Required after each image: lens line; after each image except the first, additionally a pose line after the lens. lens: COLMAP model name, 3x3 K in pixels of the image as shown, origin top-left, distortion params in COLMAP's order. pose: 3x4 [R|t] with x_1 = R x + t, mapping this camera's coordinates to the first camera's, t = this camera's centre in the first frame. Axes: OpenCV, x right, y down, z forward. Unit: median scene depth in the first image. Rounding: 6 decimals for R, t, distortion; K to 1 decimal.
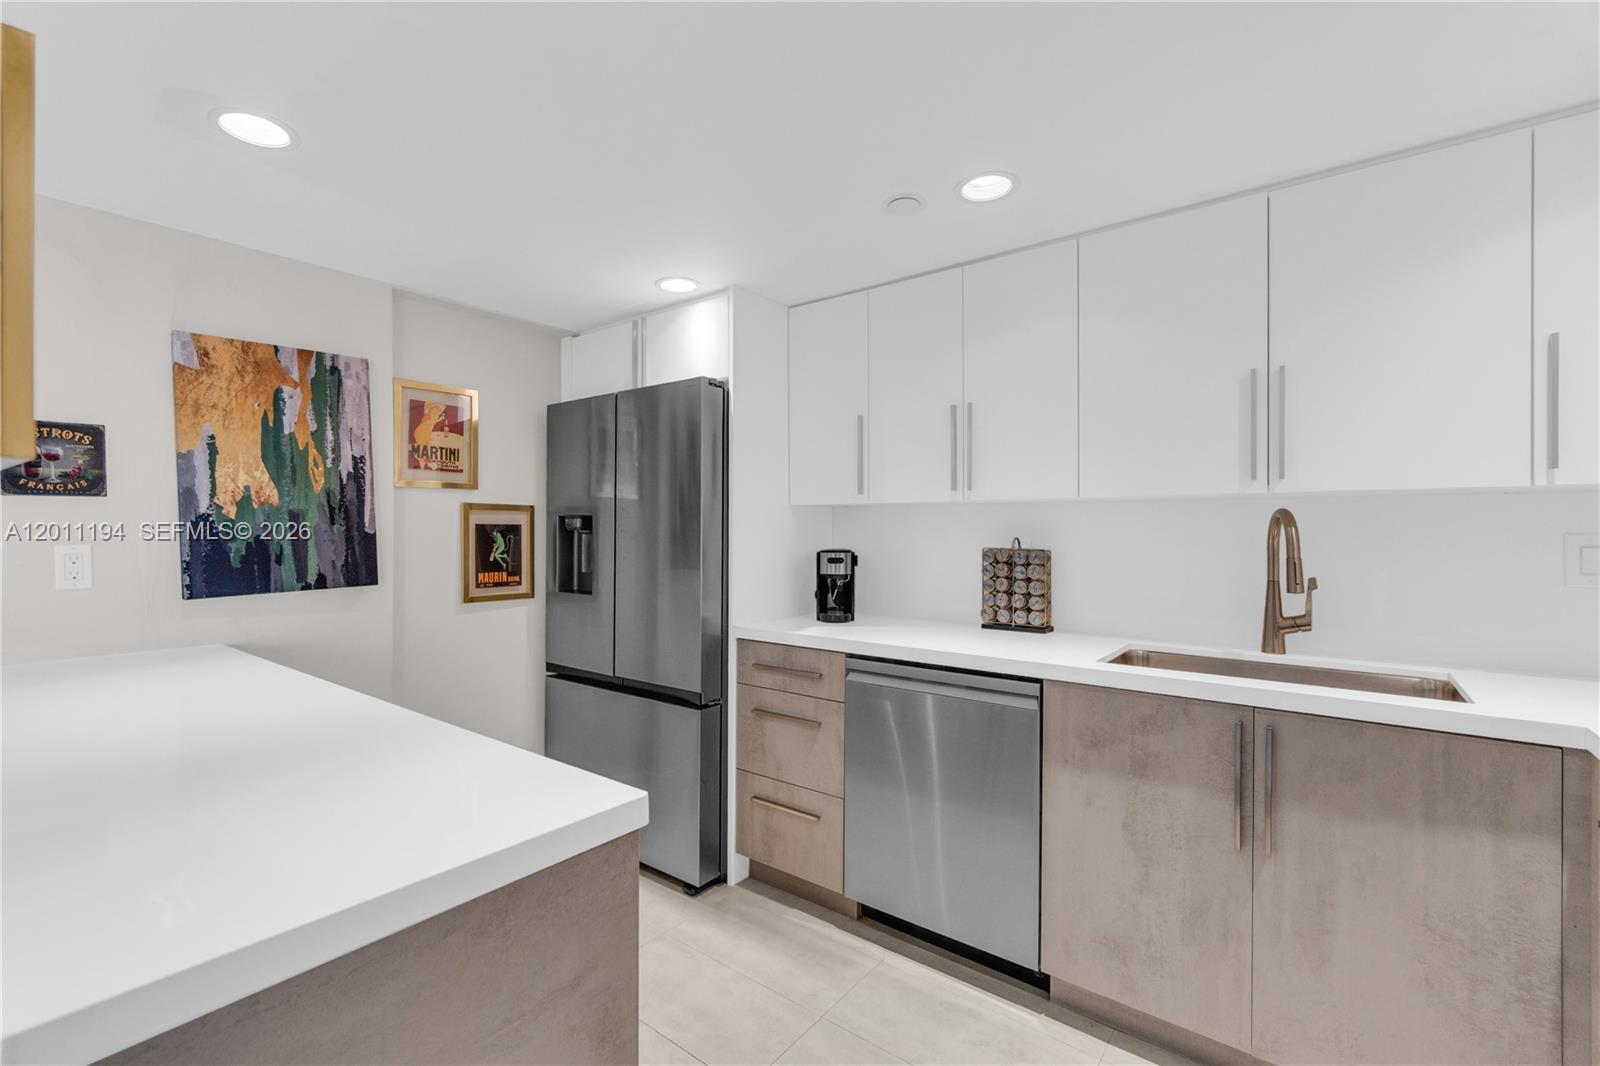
lens RADIAL K [[701.6, 0, 791.3], [0, 701.6, 526.0], [0, 0, 1]] dist [-0.004540, -0.000018]
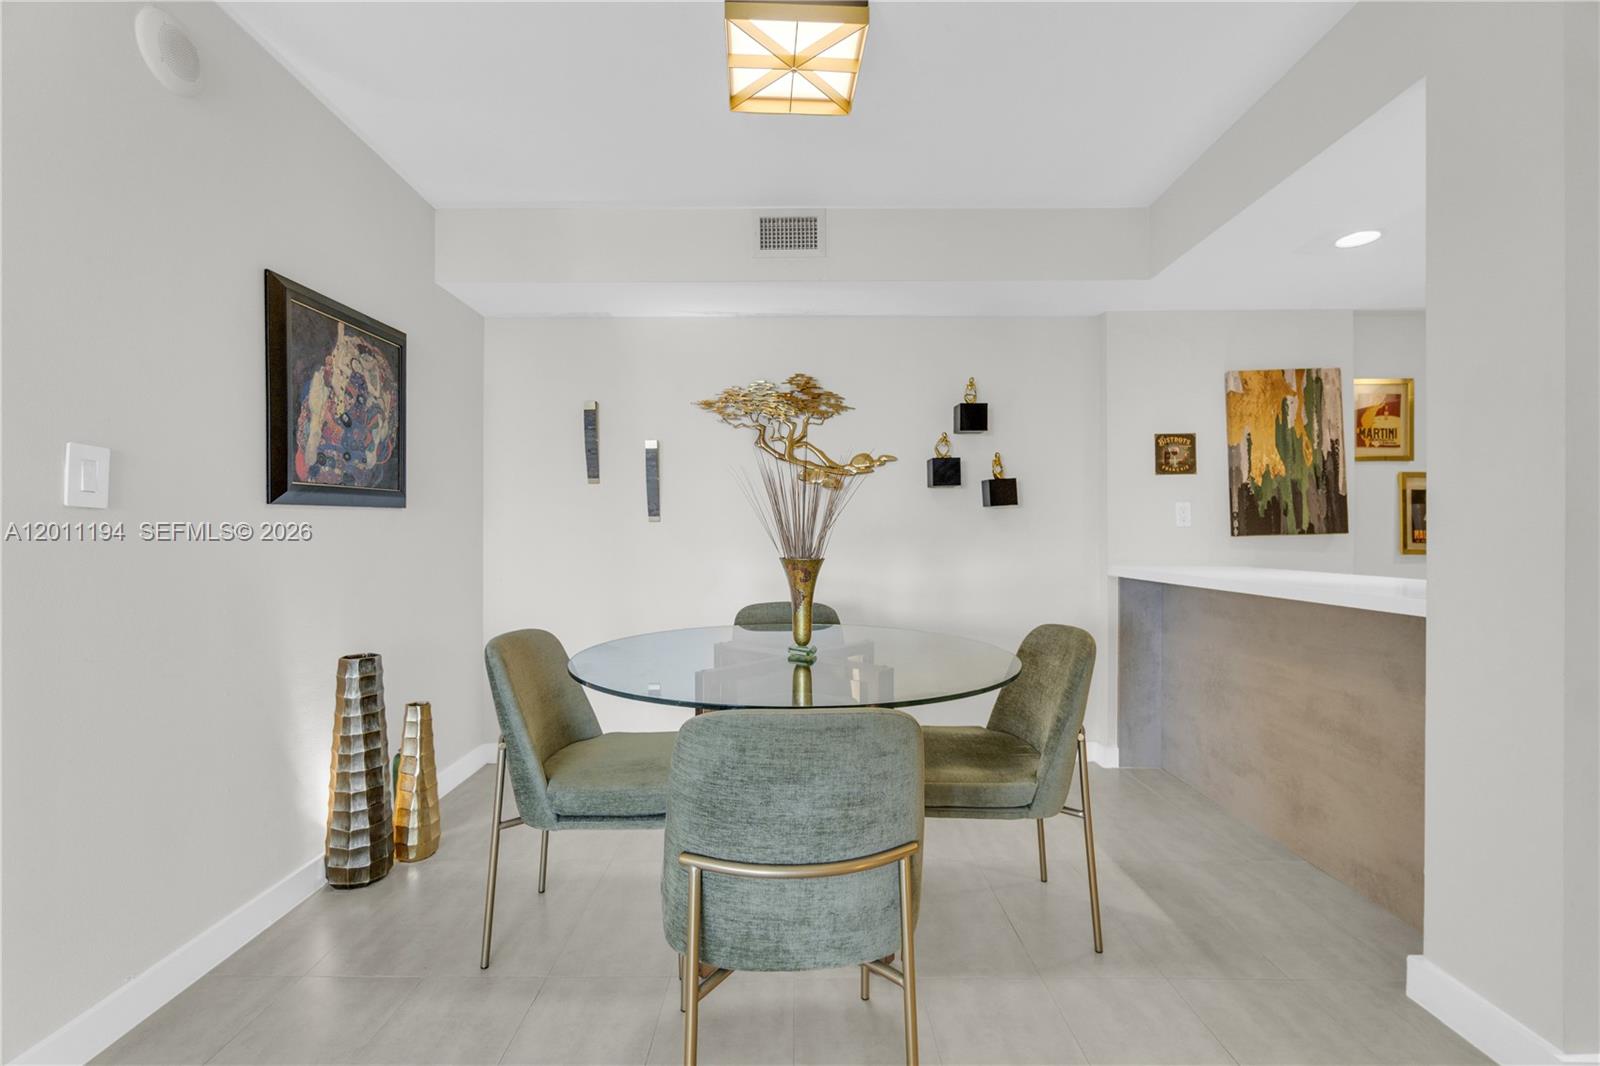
lens RADIAL K [[709.2, 0, 777.4], [0, 709.2, 537.9], [0, 0, 1]] dist [-0.003541, 0.000108]
pose [[0.607264, 0.005778, -0.794479, -0.182983], [0.004839, 0.999928, 0.010970, 0.077253], [0.794485, -0.010506, 0.607193, -0.753839]]
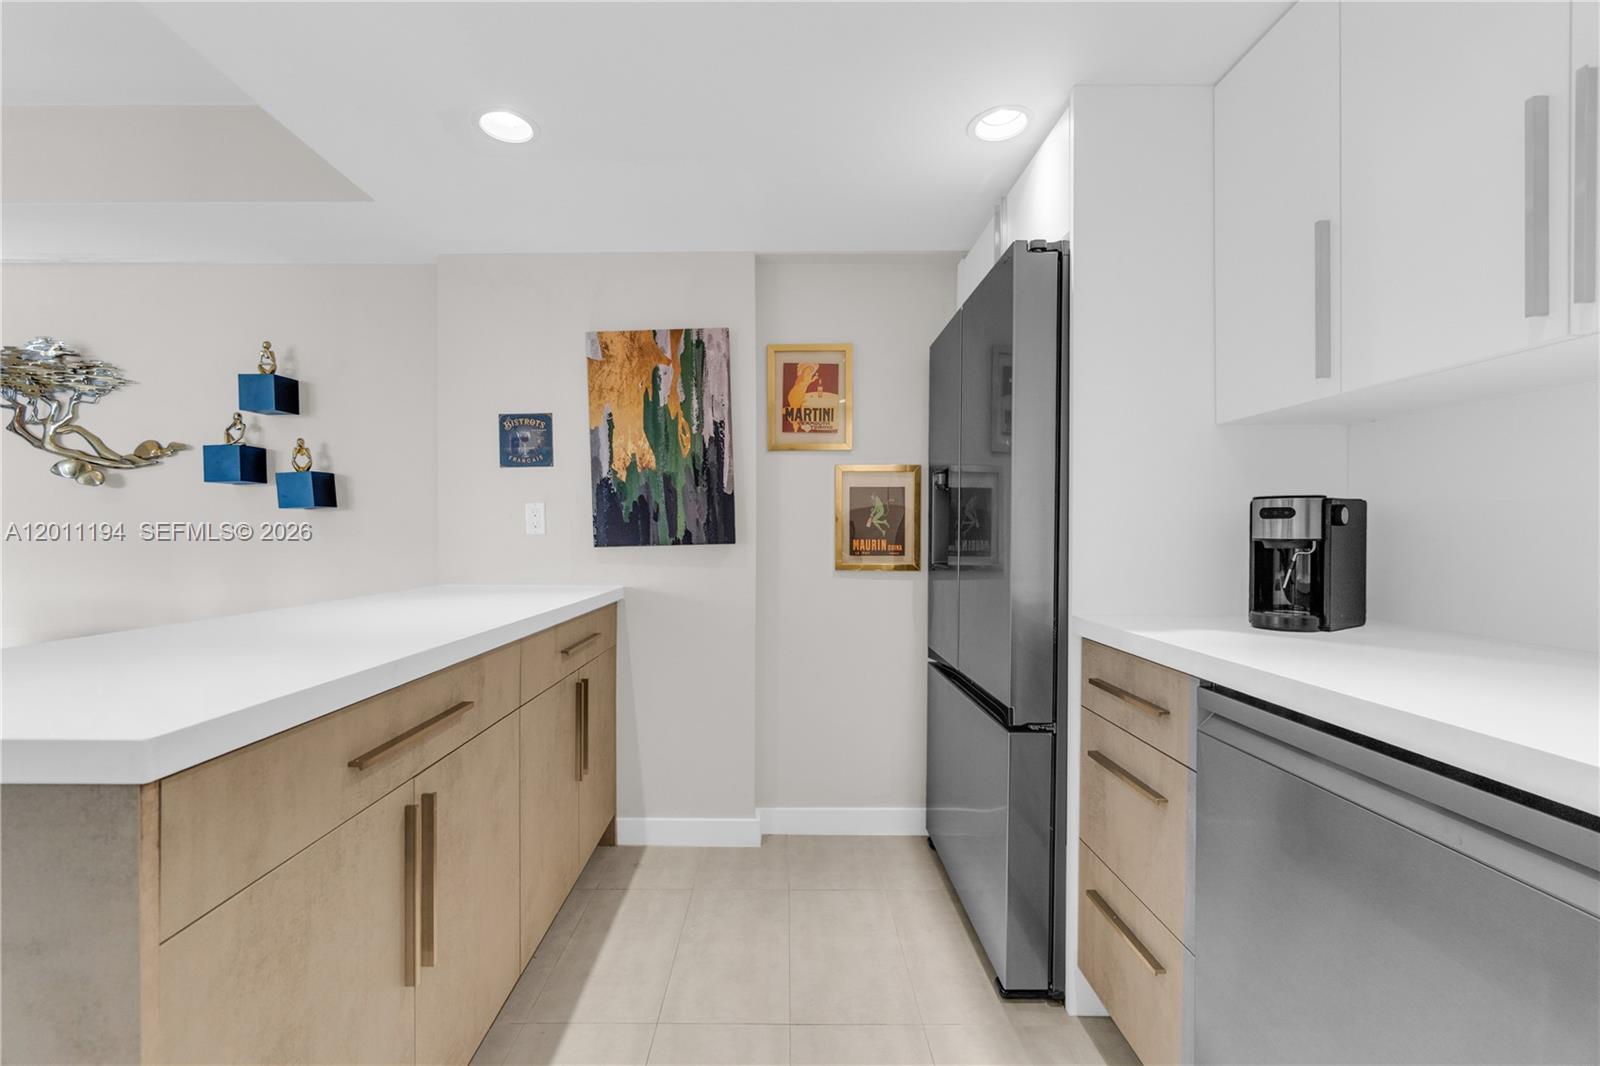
lens RADIAL K [[709.2, 0, 777.4], [0, 709.2, 537.9], [0, 0, 1]] dist [-0.003541, 0.000108]
pose [[0.612382, 0.003402, -0.790555, 0.296193], [0.004076, 0.999964, 0.007461, 0.072243], [0.790552, -0.007792, 0.612346, 0.430636]]
